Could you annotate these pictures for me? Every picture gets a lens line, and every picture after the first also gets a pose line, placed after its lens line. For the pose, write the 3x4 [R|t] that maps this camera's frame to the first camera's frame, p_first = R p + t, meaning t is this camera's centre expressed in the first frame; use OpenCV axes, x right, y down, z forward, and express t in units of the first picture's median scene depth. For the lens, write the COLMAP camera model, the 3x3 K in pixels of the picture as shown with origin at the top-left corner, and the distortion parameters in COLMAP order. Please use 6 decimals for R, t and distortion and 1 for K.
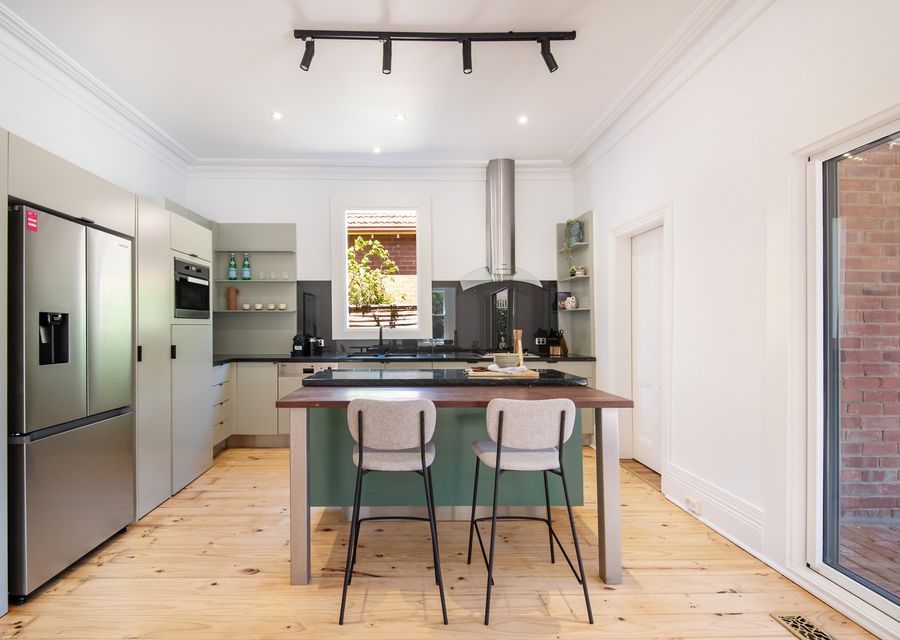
lens RADIAL K [[490.1, 0, 450.0], [0, 490.1, 320.0], [0, 0, 1]] dist [0.018398, -0.000704]
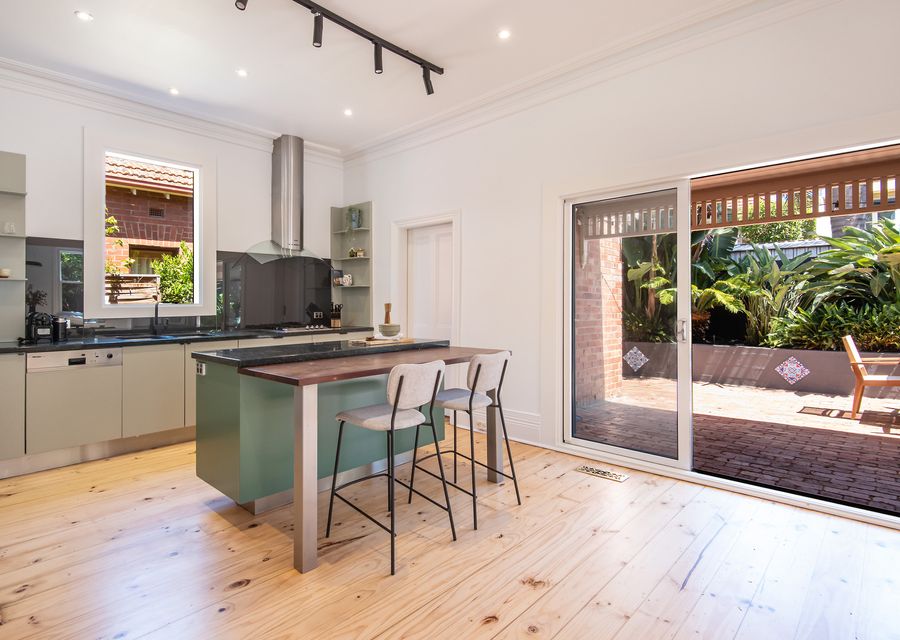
lens RADIAL K [[478.3, 0, 449.9], [0, 478.3, 297.3], [0, 0, 1]] dist [0.020177, -0.000118]
pose [[0.688263, 0.004311, 0.725448, -0.394493], [-0.006145, 0.999981, -0.000113, 0.003184], [-0.725435, -0.004380, 0.688276, 0.081165]]
